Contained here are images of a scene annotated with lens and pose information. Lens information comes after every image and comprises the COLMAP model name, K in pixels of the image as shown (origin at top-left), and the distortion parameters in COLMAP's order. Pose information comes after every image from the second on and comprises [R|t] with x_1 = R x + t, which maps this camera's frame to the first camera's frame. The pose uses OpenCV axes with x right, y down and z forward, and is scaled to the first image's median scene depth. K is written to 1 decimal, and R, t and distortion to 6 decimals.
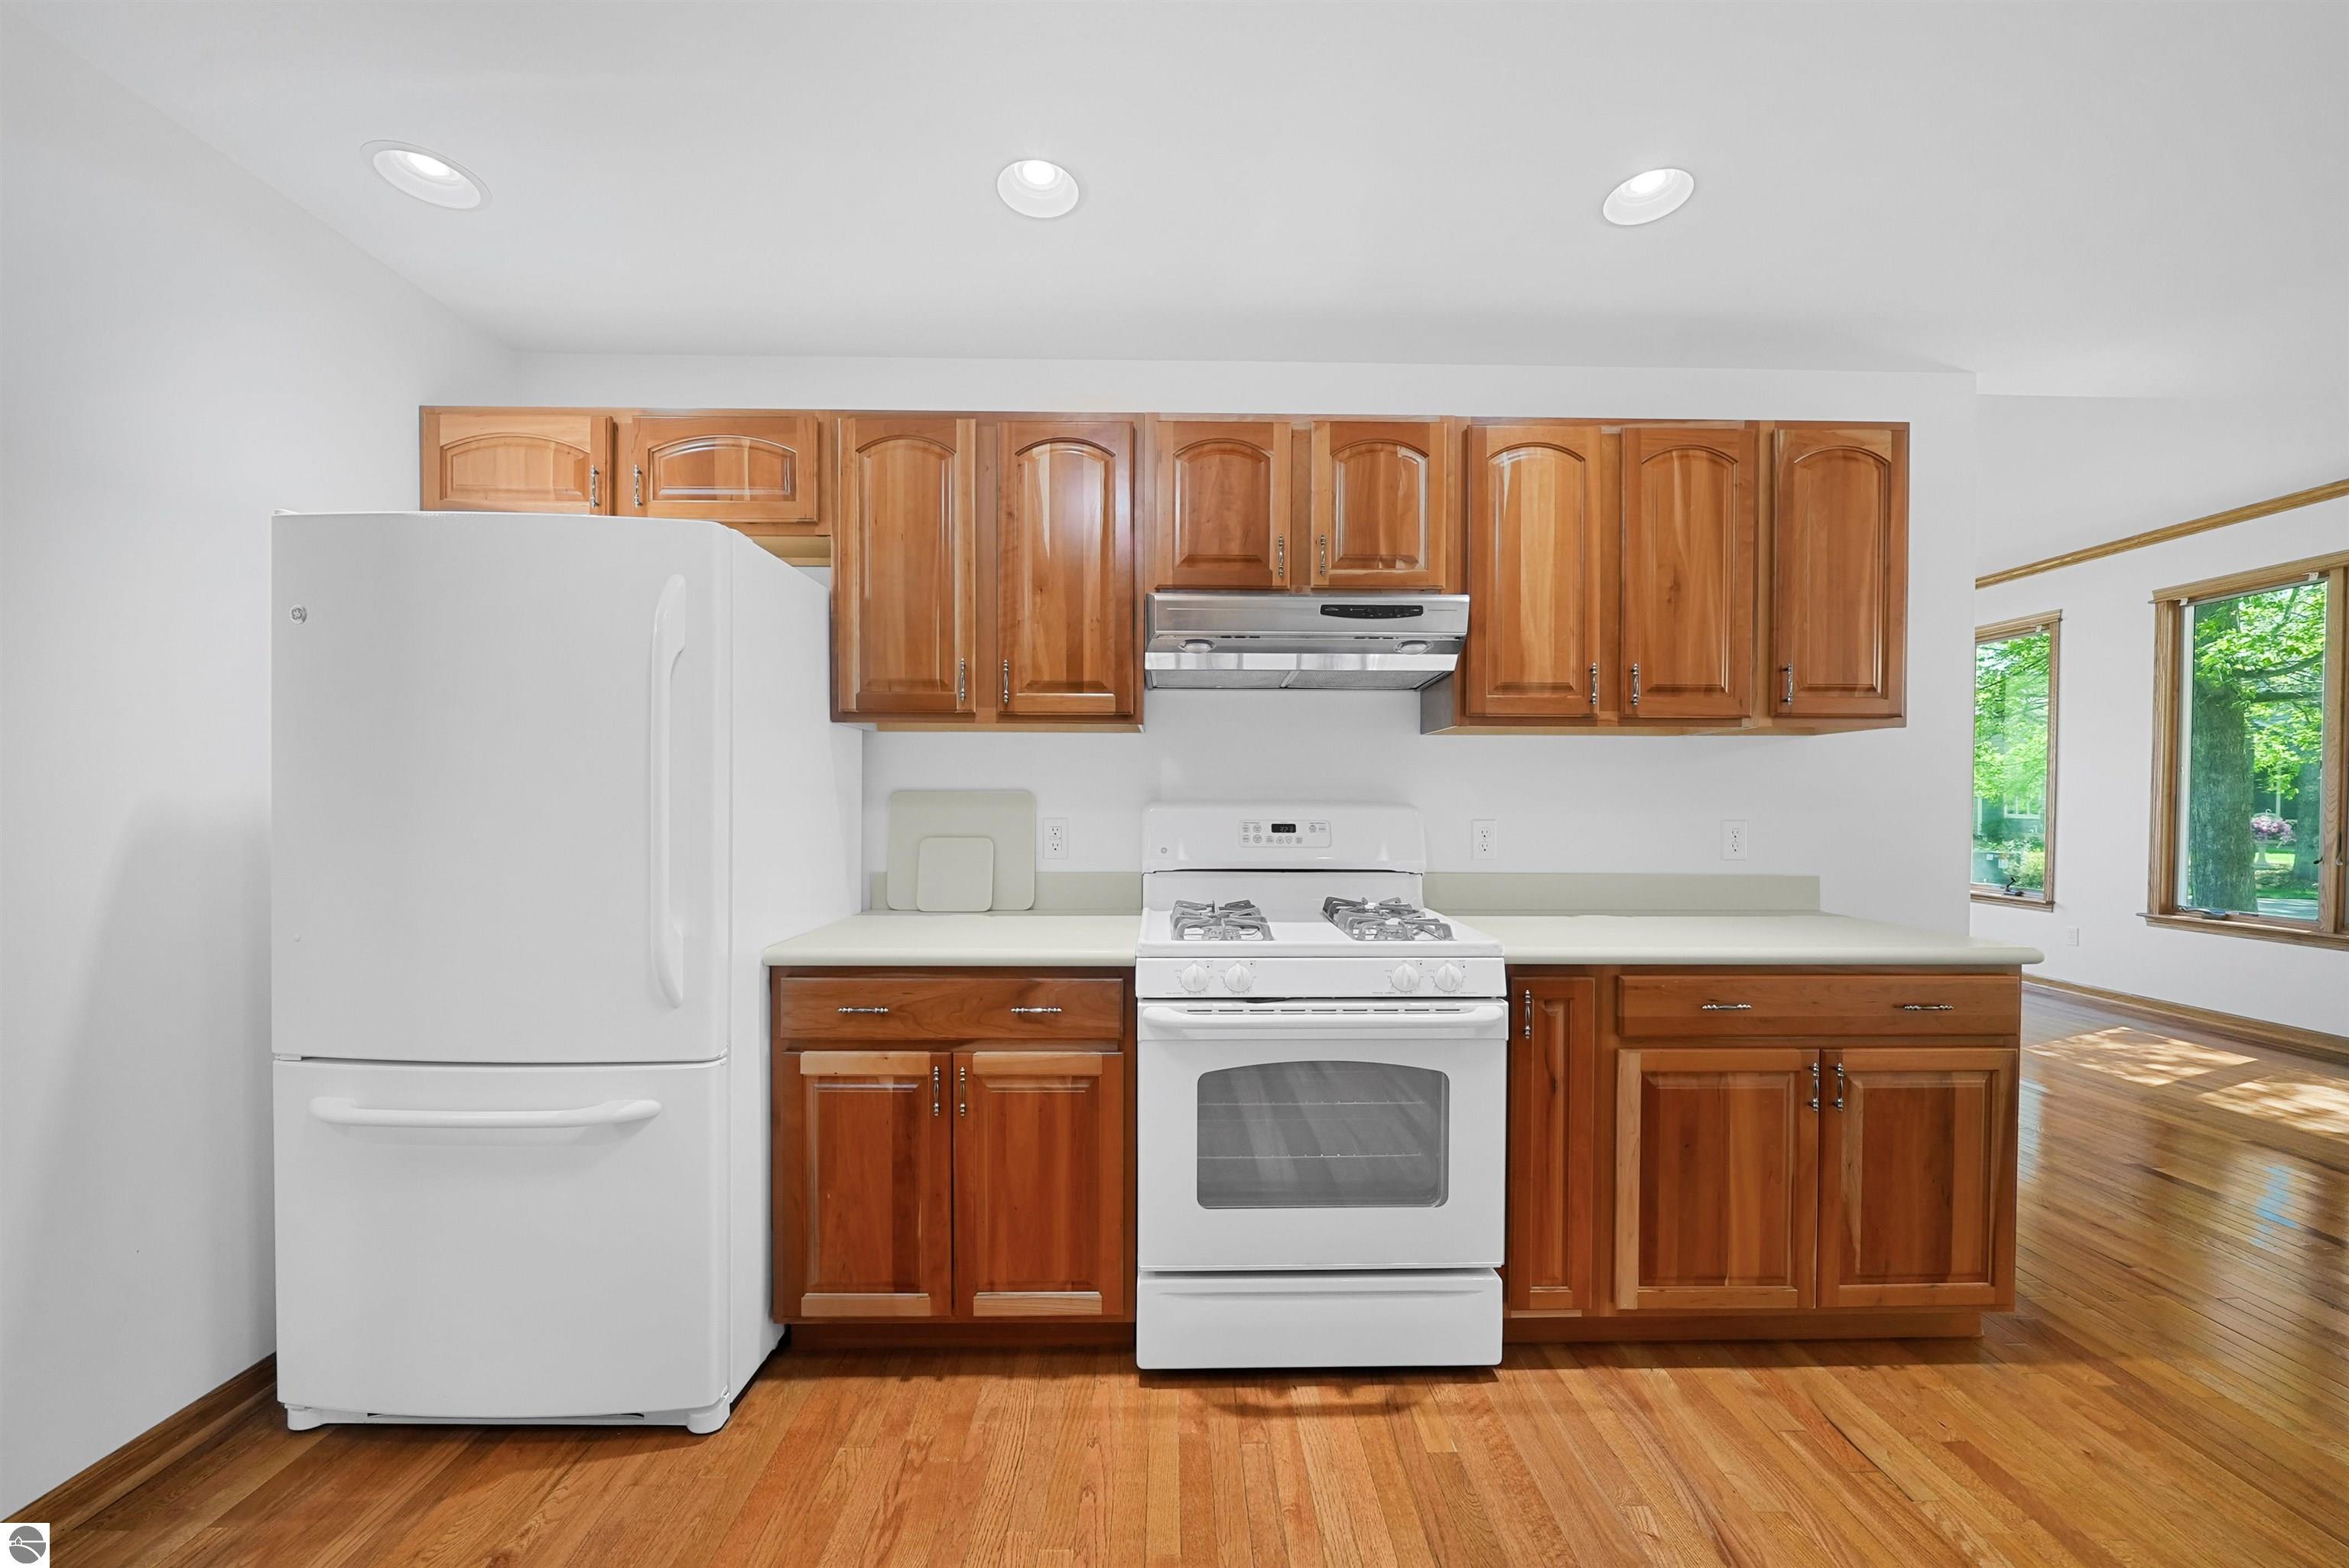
lens RADIAL K [[867.4, 0, 1180.8], [0, 867.4, 811.5], [0, 0, 1]] dist [-0.002717, -0.000224]
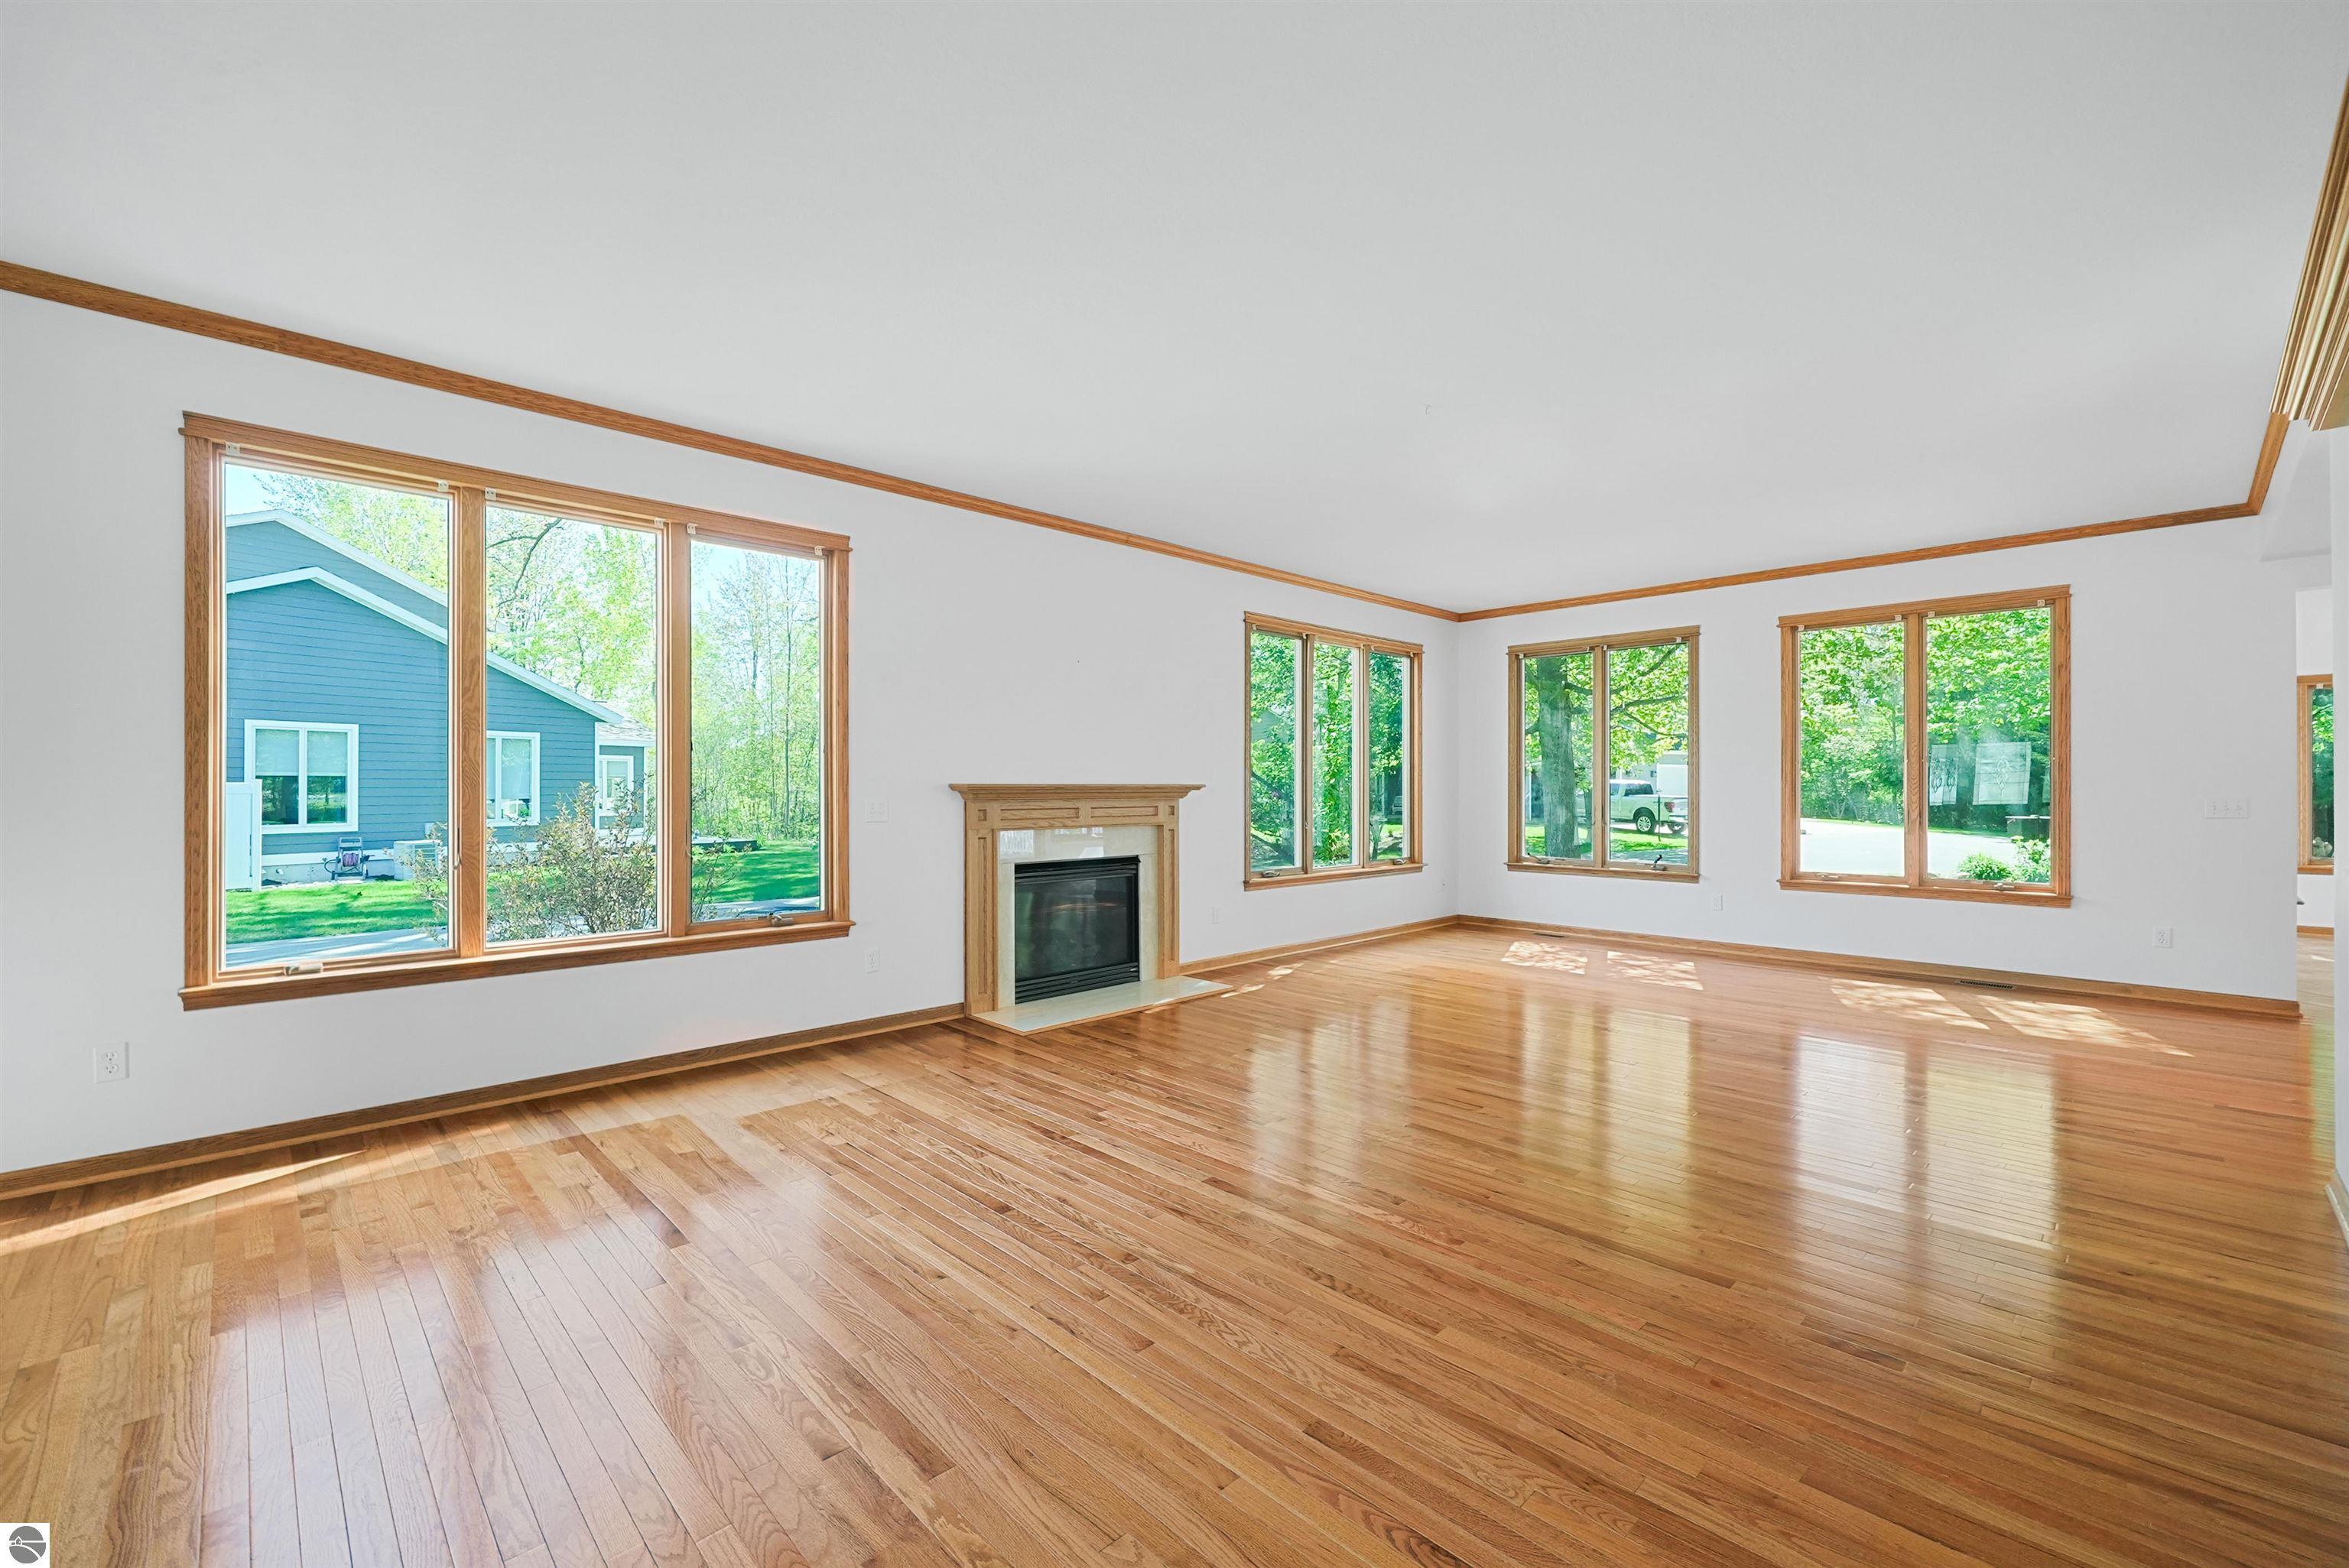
lens RADIAL K [[968.1, 0, 1176.7], [0, 968.1, 788.0], [0, 0, 1]] dist [0.001766, 0.000219]
pose [[0.733282, -0.004557, 0.679909, -1.199741], [0.016084, 0.999814, -0.010645, -0.028957], [-0.679734, 0.018741, 0.733219, 1.542132]]
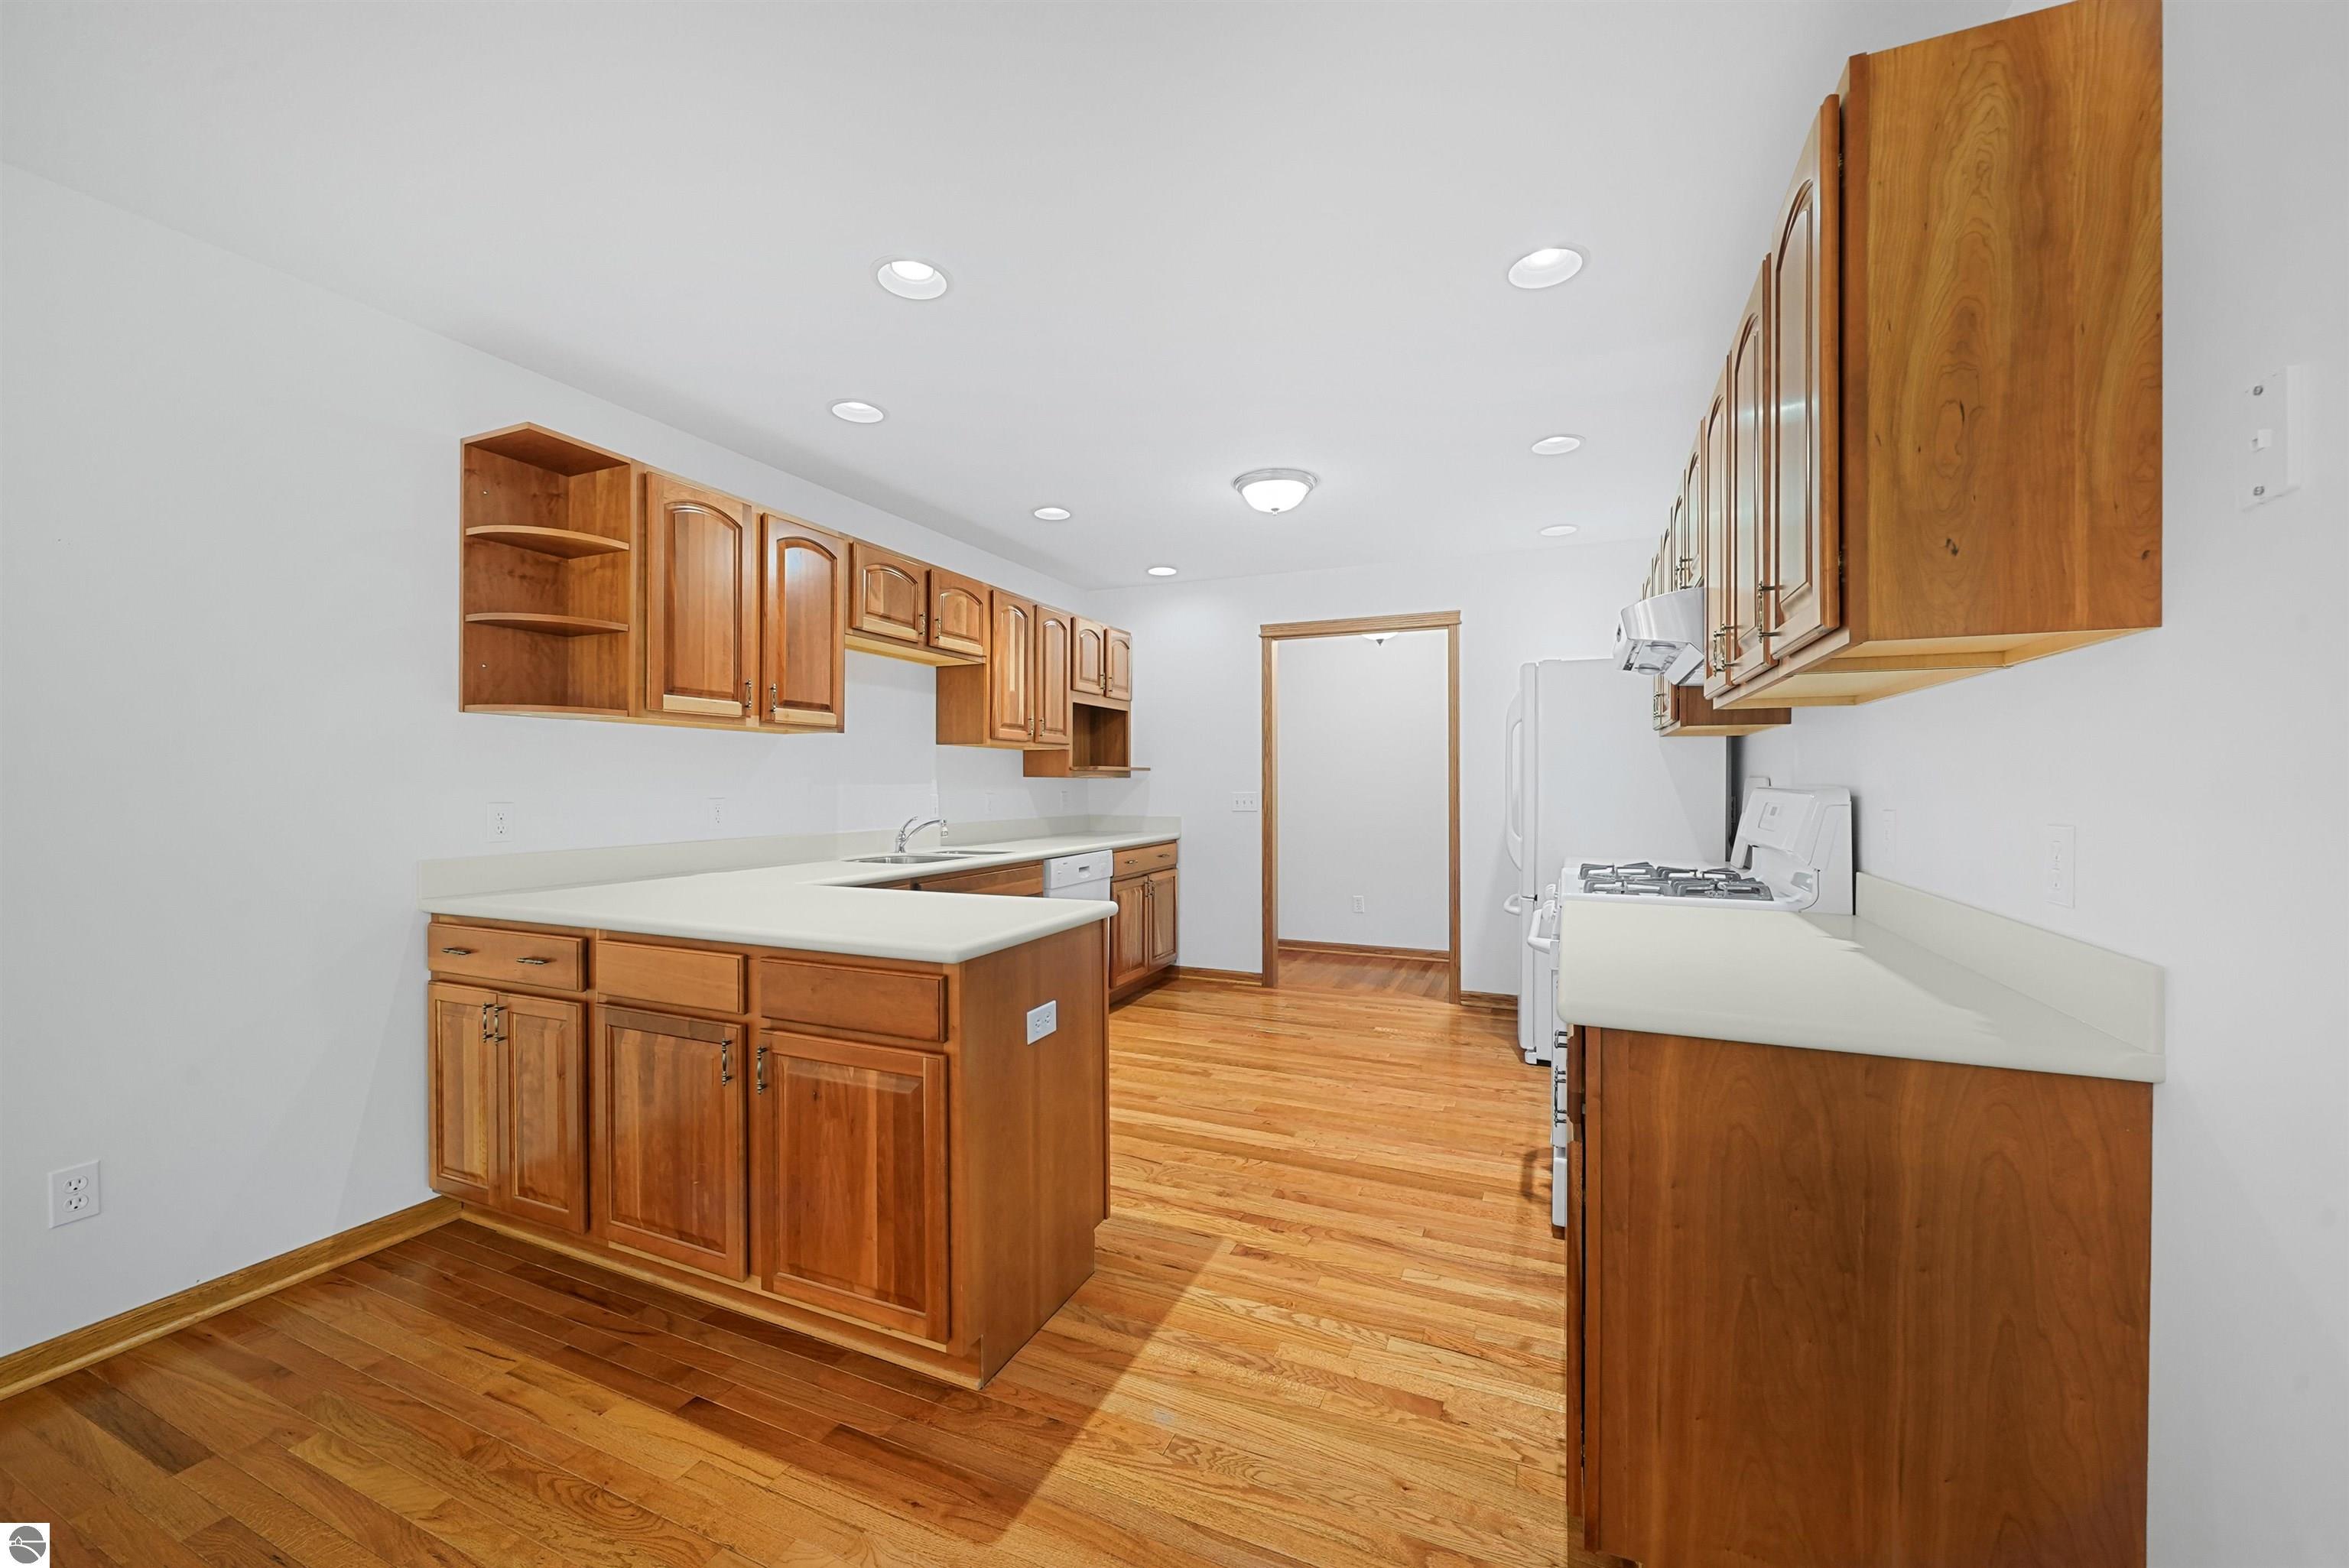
lens RADIAL K [[897.8, 0, 1174.5], [0, 897.8, 784.0], [0, 0, 1]] dist [-0.000637, -0.000420]
pose [[-0.421435, -0.001111, -0.906858, 1.771266], [-0.016869, 0.999836, 0.006614, -0.010971], [0.906702, 0.018085, -0.421385, 1.018483]]
